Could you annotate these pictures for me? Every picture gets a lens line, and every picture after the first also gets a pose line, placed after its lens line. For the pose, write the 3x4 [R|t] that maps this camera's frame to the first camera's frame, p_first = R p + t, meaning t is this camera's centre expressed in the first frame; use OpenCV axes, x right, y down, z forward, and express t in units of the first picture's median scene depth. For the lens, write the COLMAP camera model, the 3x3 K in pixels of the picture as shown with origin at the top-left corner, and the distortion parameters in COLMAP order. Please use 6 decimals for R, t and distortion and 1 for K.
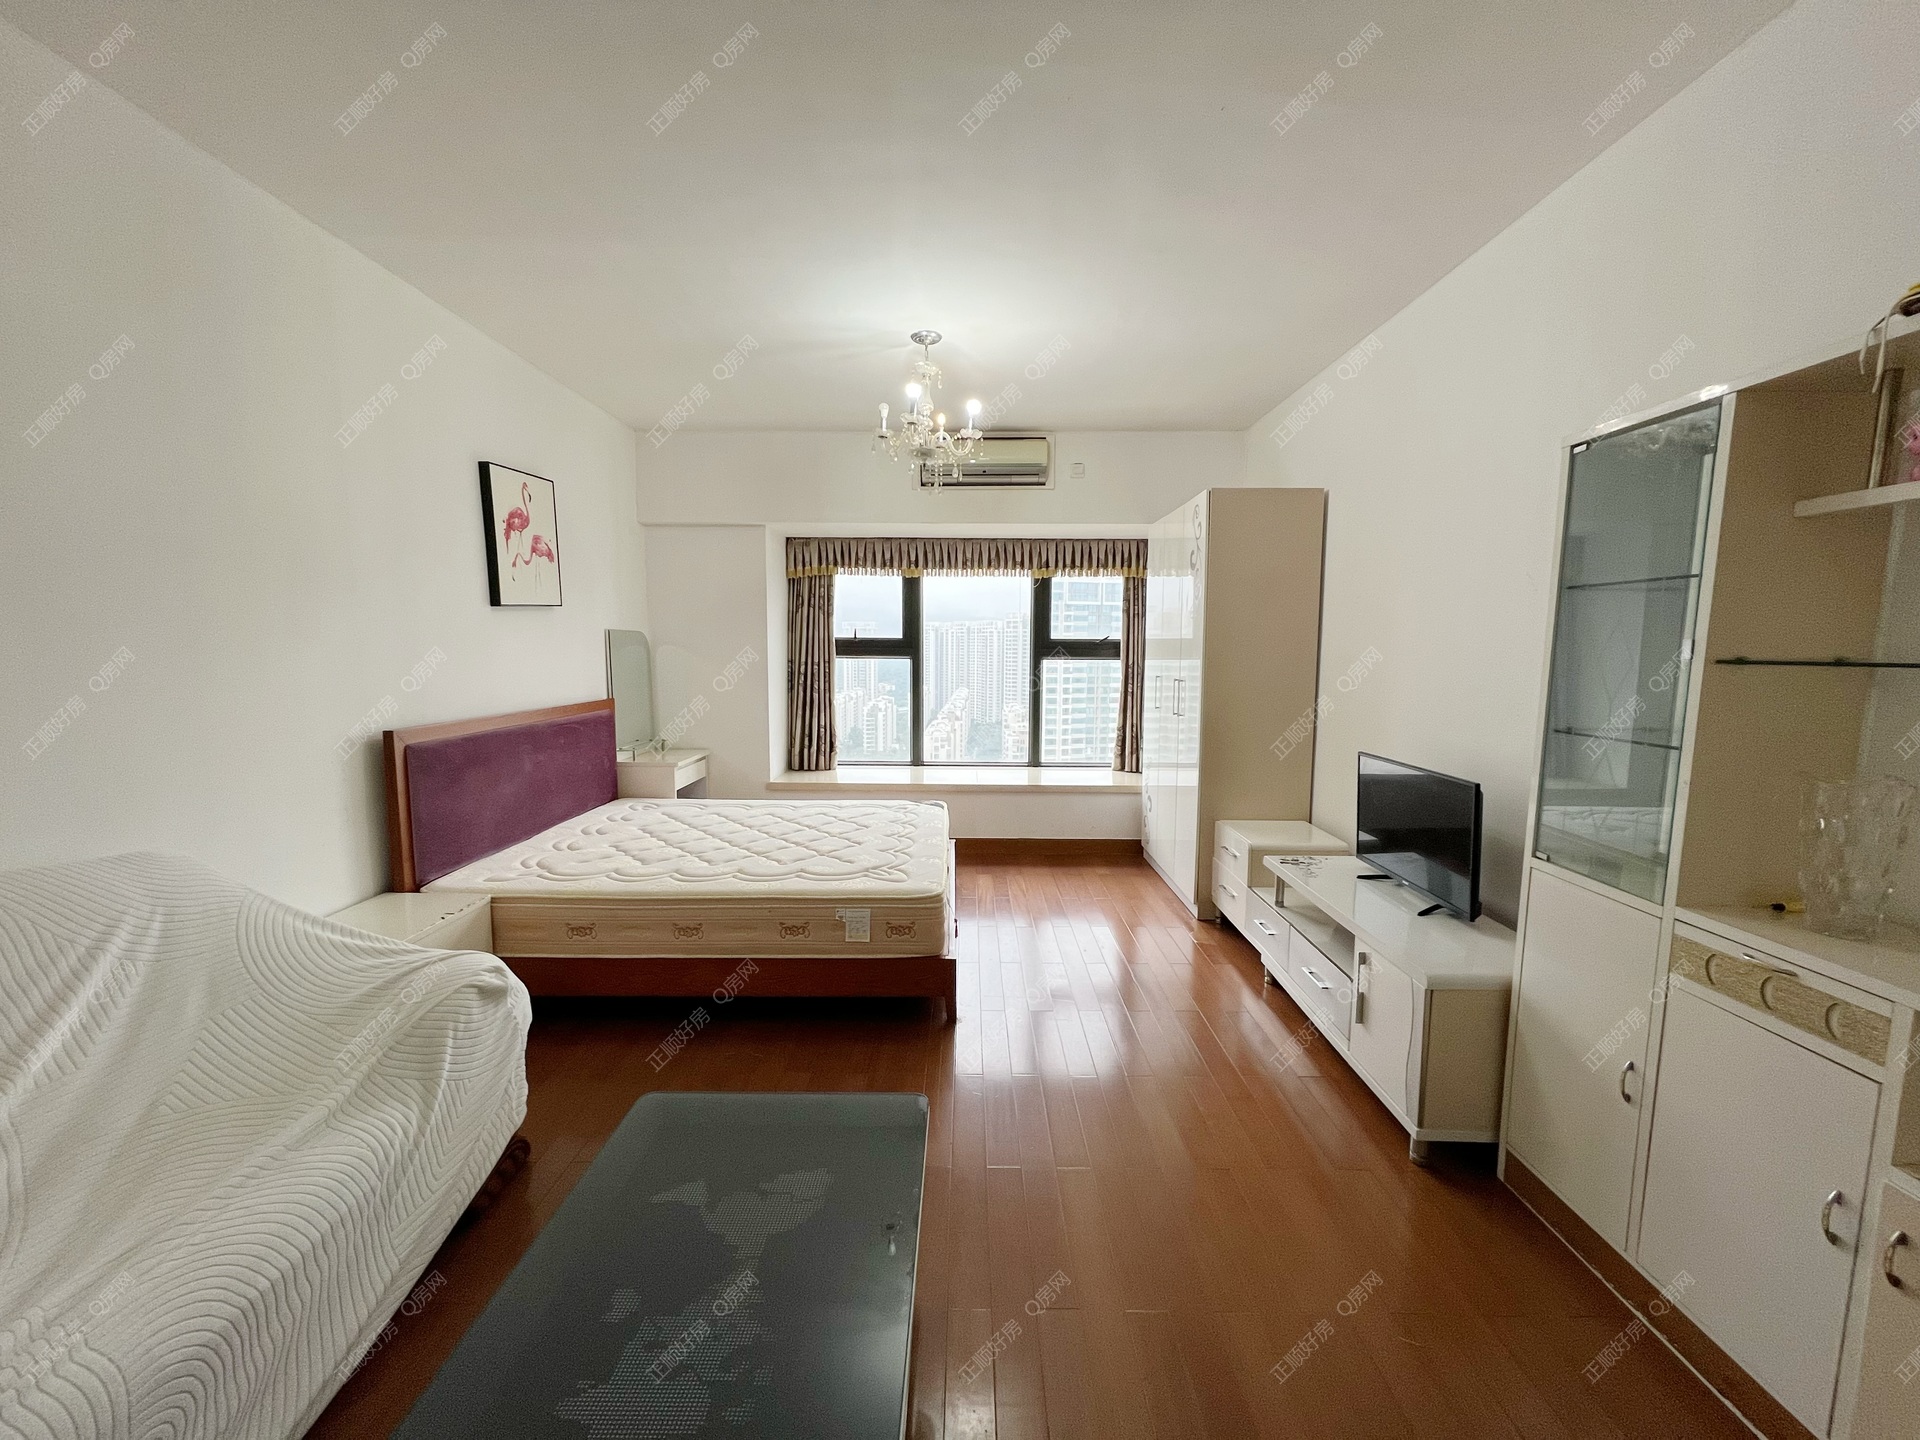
lens RADIAL K [[767.3, 0, 961.2], [0, 767.3, 728.2], [0, 0, 1]] dist [-0.000470, 0.000016]
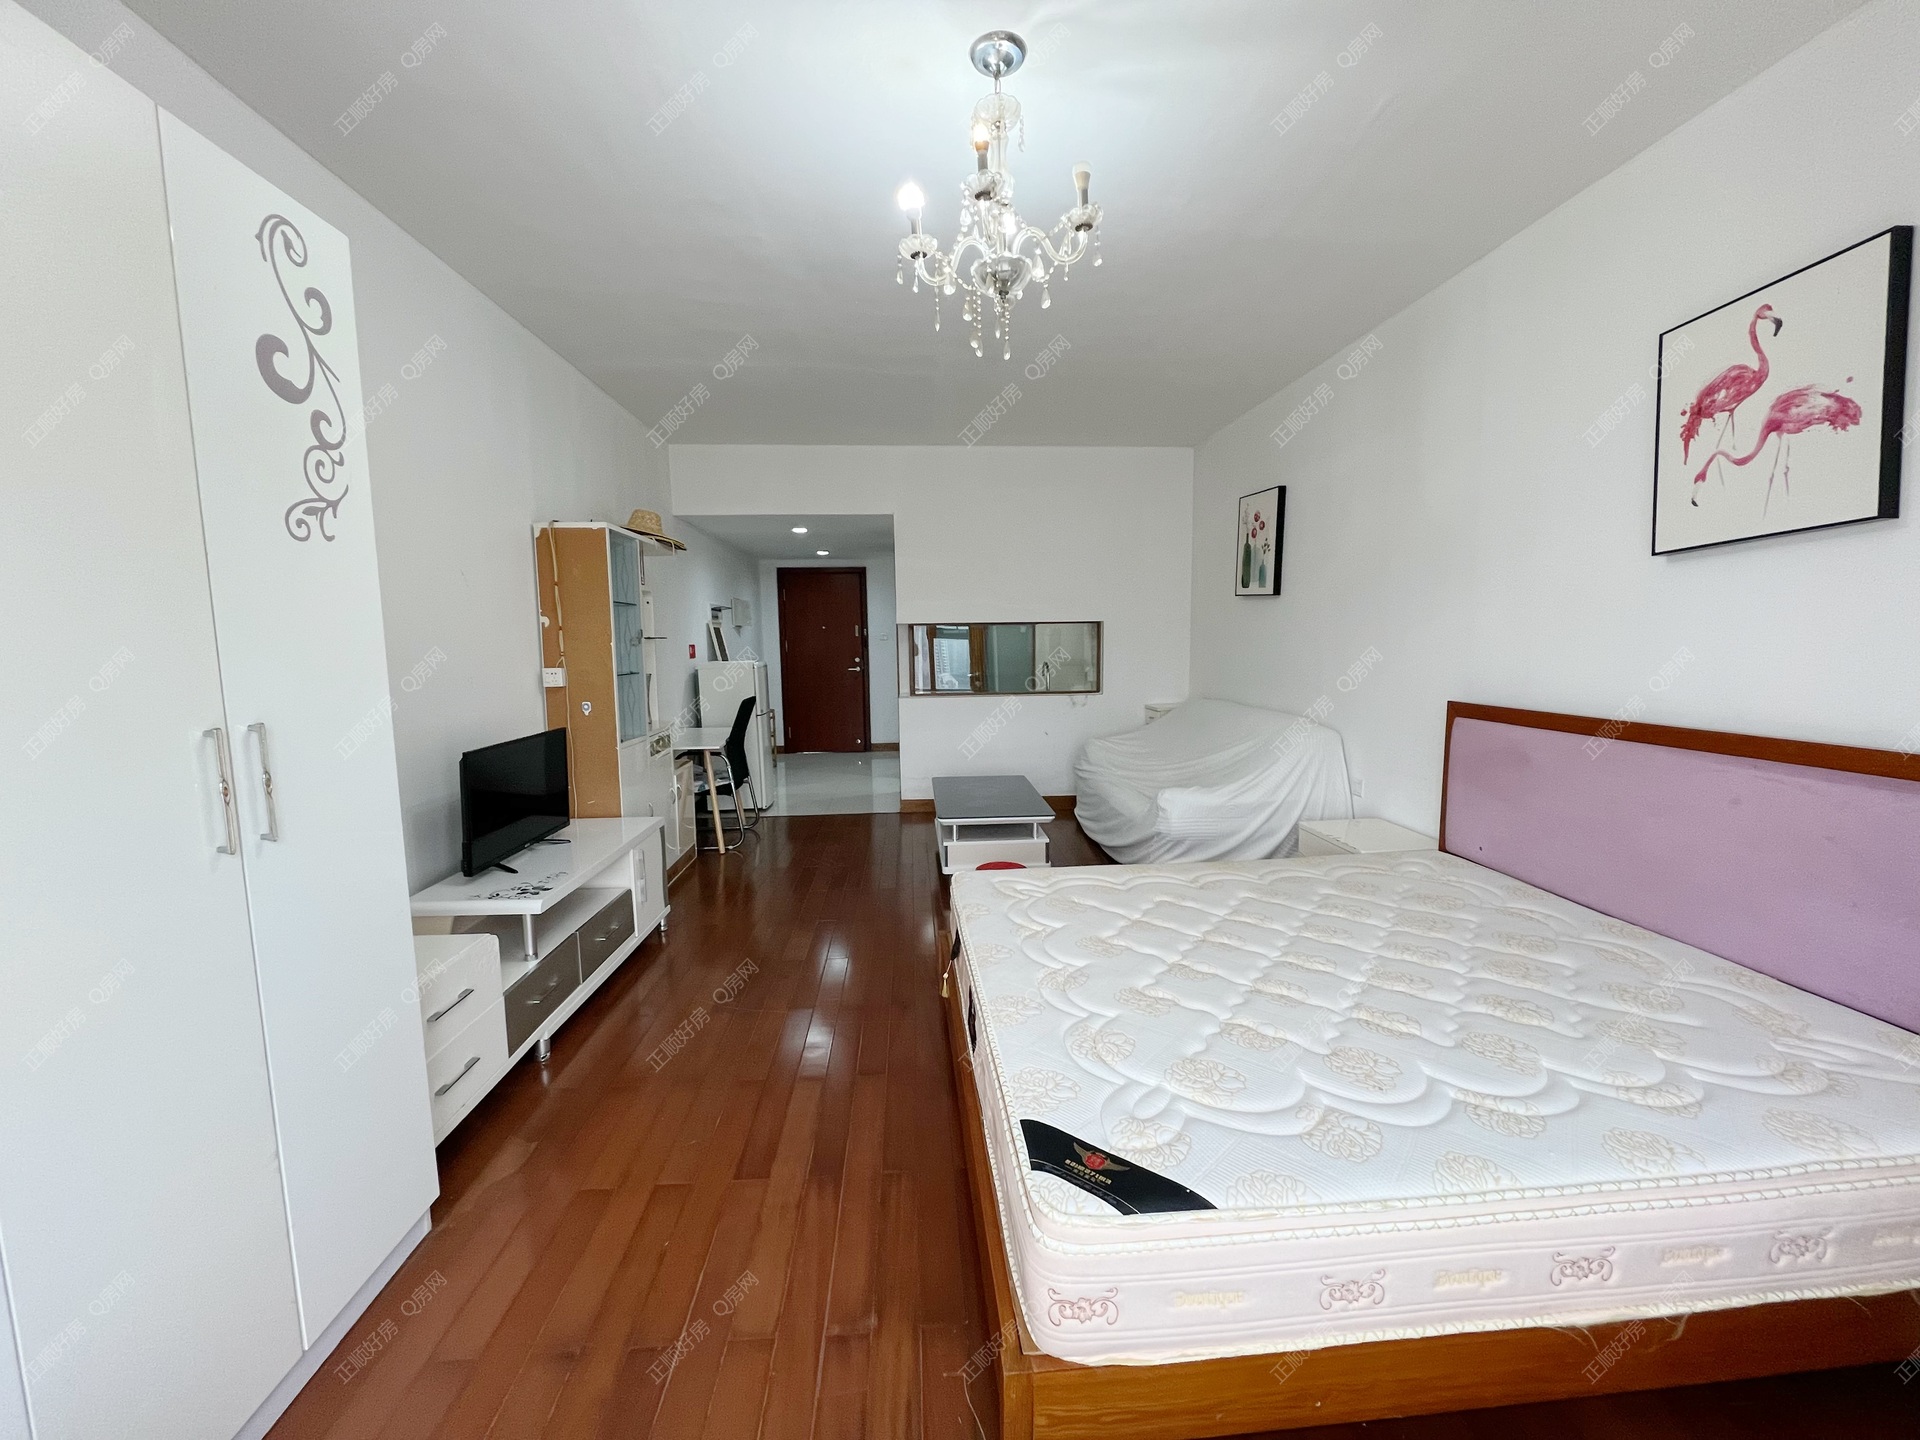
lens RADIAL K [[767.3, 0, 963.2], [0, 767.3, 723.4], [0, 0, 1]] dist [-0.000470, 0.000016]
pose [[-0.996335, 0.016808, -0.083867, 0.032038], [-0.001452, 0.977038, 0.213059, -0.150040], [0.085523, 0.212400, -0.973433, 1.530088]]
